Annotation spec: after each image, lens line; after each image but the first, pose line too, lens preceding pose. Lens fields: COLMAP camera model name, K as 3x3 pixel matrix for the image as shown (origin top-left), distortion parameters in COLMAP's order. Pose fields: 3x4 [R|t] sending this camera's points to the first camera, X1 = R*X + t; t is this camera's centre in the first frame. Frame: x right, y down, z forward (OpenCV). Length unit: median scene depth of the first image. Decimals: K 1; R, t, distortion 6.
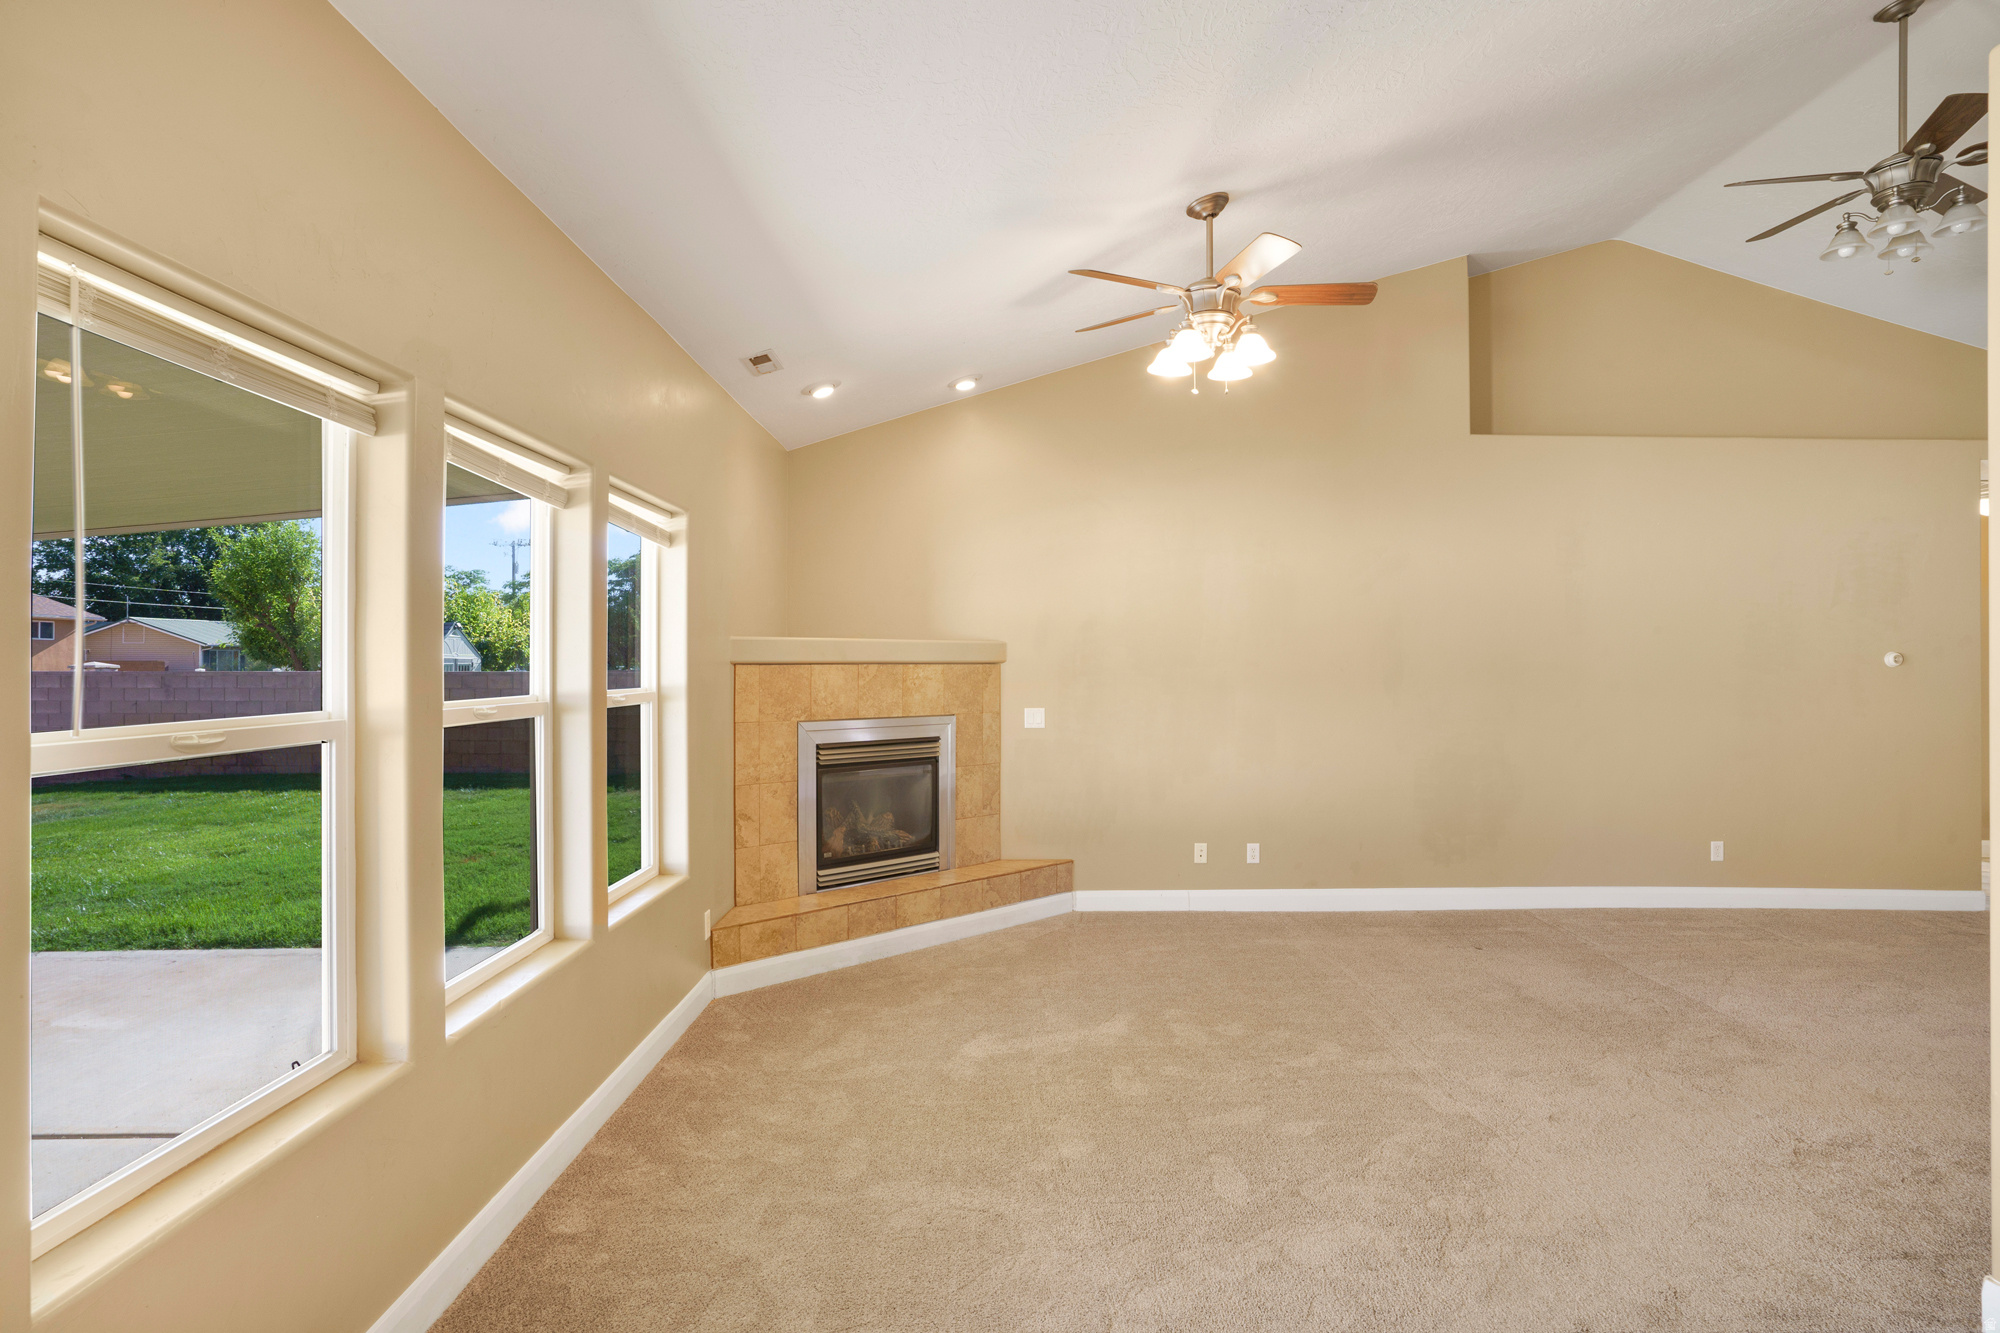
lens RADIAL K [[1059.5, 0, 992.3], [0, 1059.5, 663.5], [0, 0, 1]] dist [-0.049968, 0.024826]
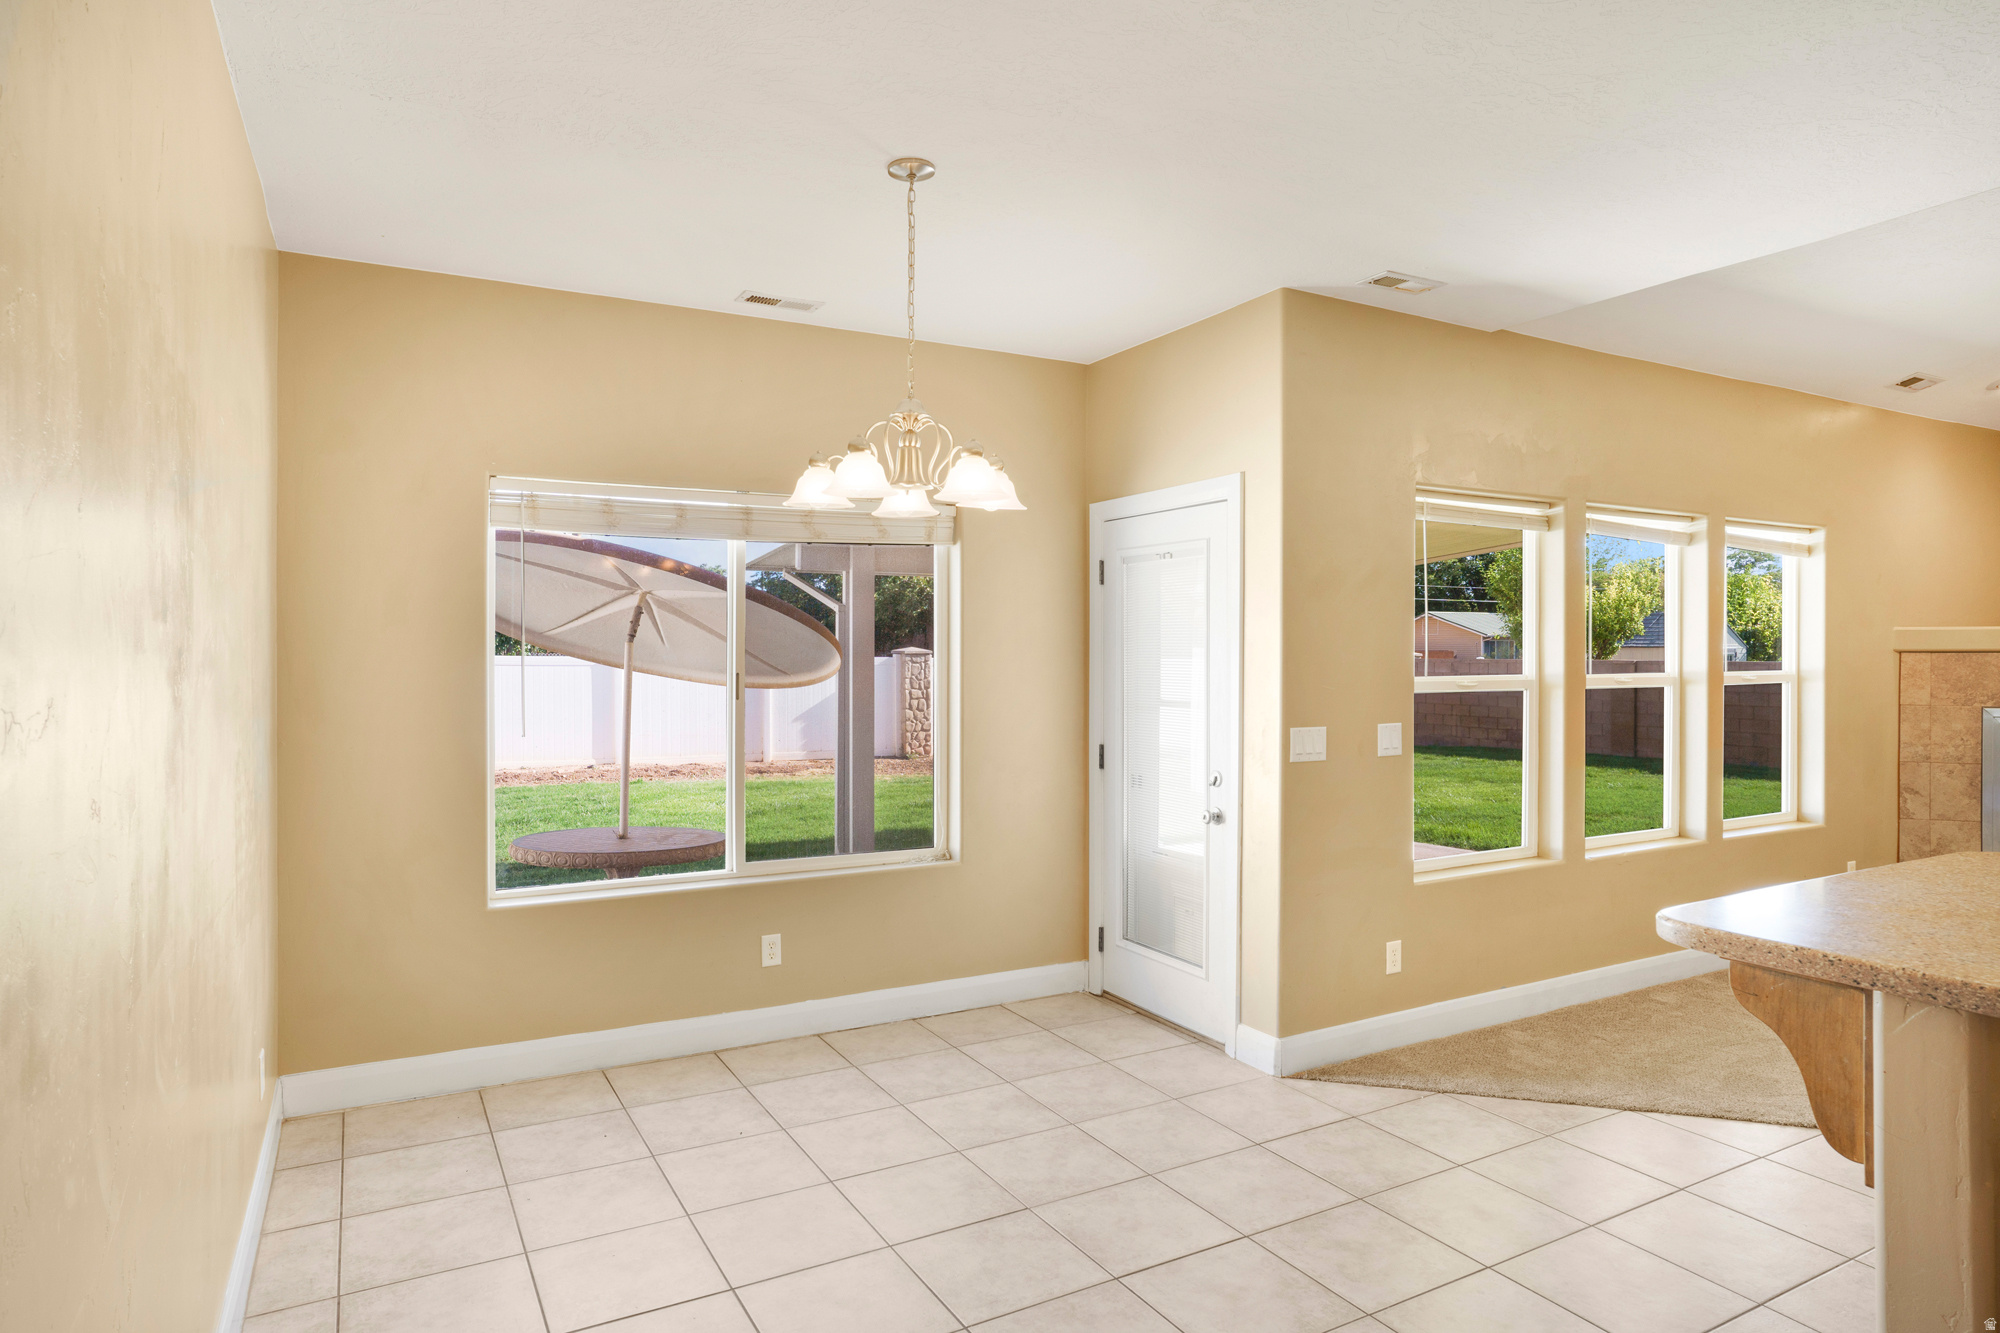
lens RADIAL K [[1143.7, 0, 979.5], [0, 1143.7, 655.4], [0, 0, 1]] dist [-0.020506, 0.016056]
pose [[0.482084, 0.001468, -0.876124, 0.317948], [0.000249, 0.999998, 0.001812, 0.001863], [0.876125, -0.001092, 0.482083, -0.398416]]
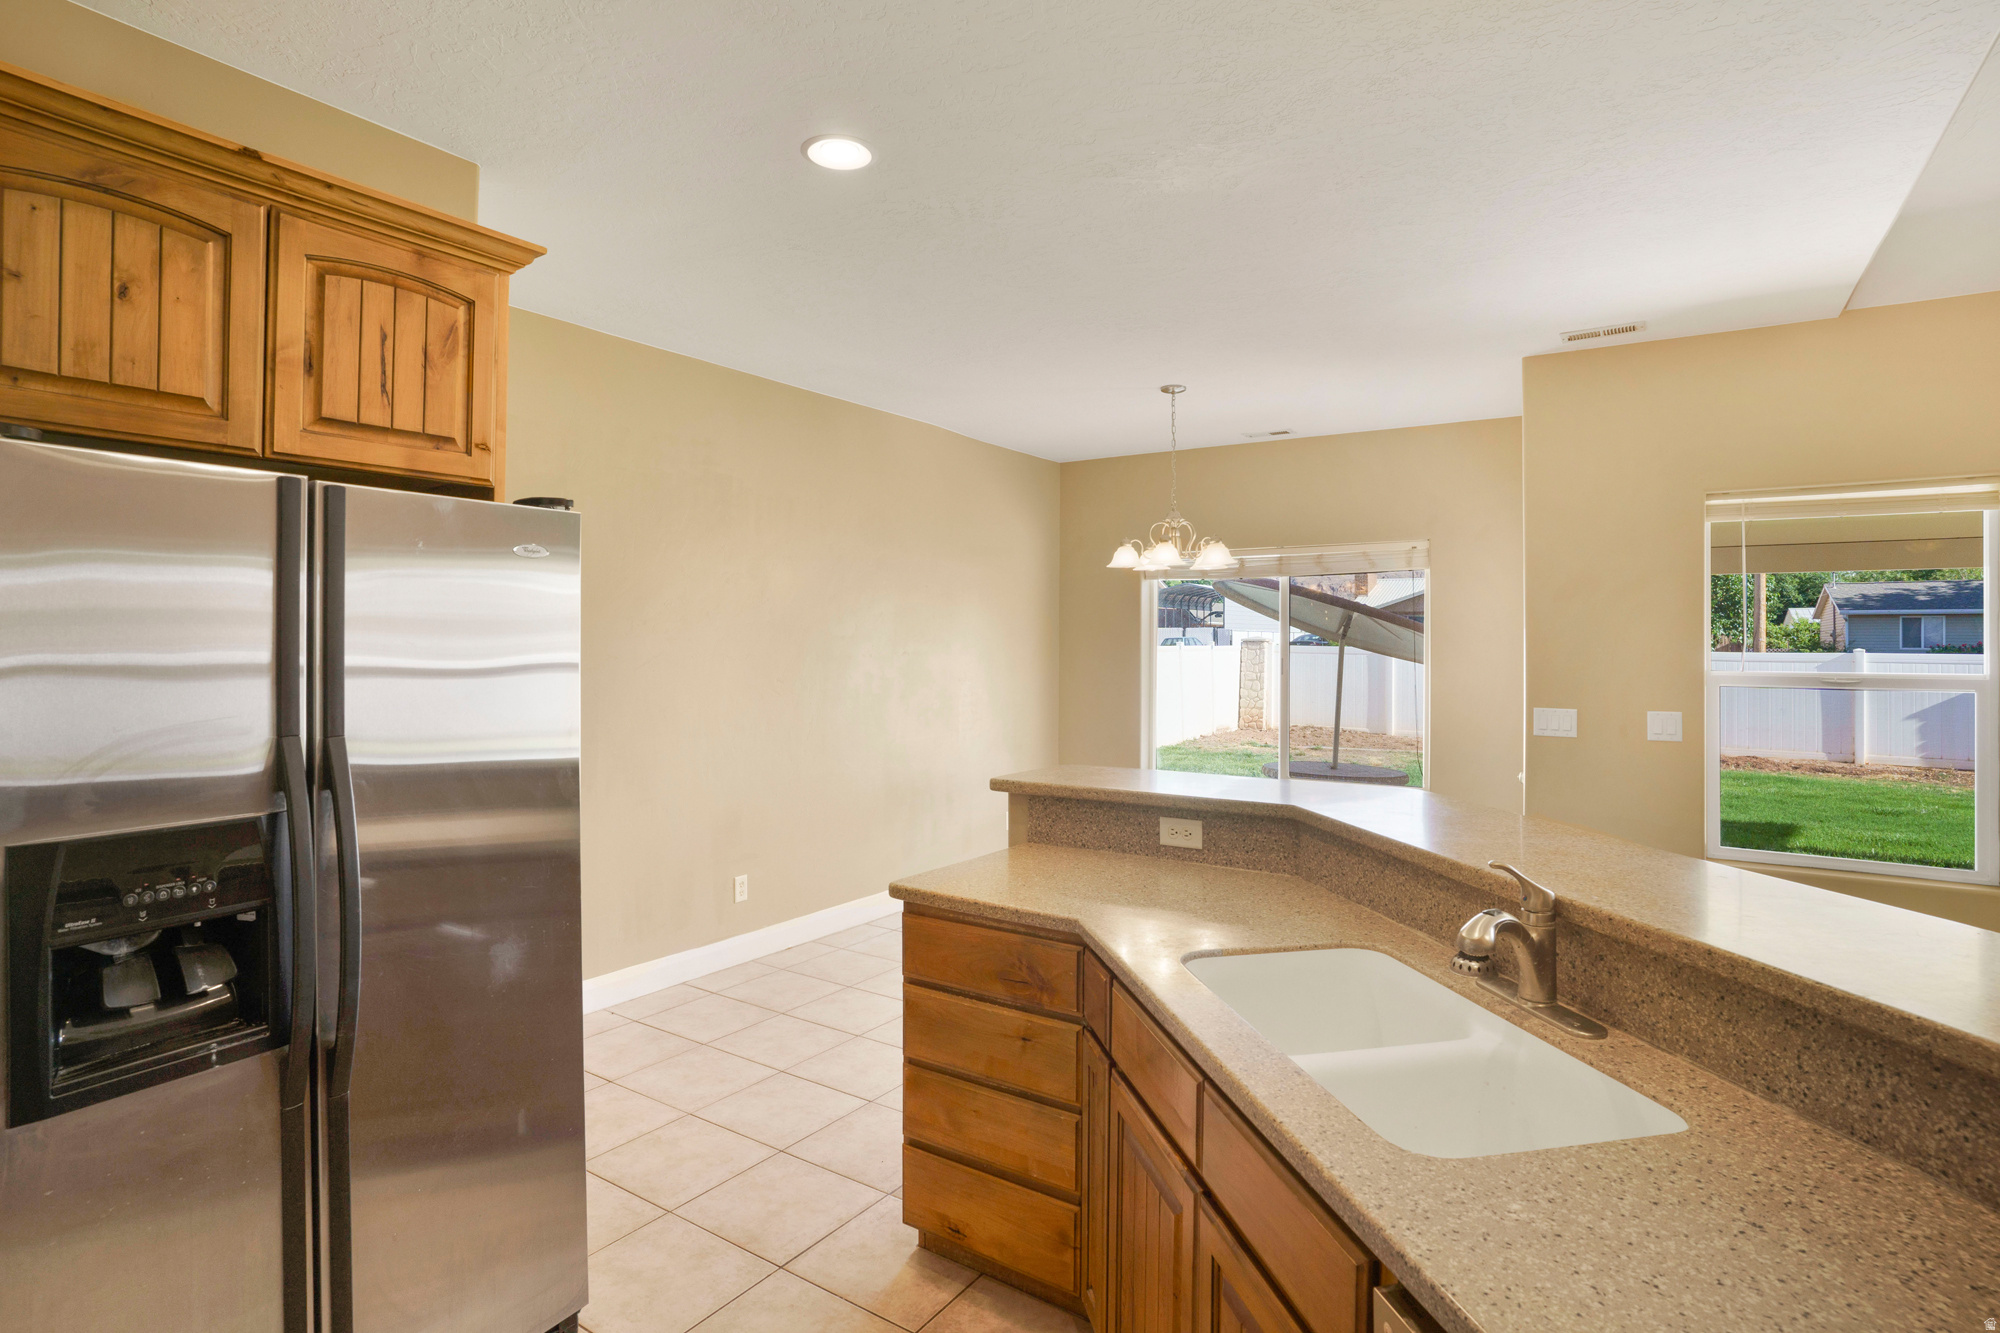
lens RADIAL K [[991.2, 0, 994.7], [0, 991.2, 637.4], [0, 0, 1]] dist [-0.047058, 0.000151]
pose [[-0.551586, -0.006865, -0.834090, 0.658817], [-0.002016, 0.999974, -0.006897, 0.000489], [0.834115, -0.002123, -0.551586, 0.213216]]
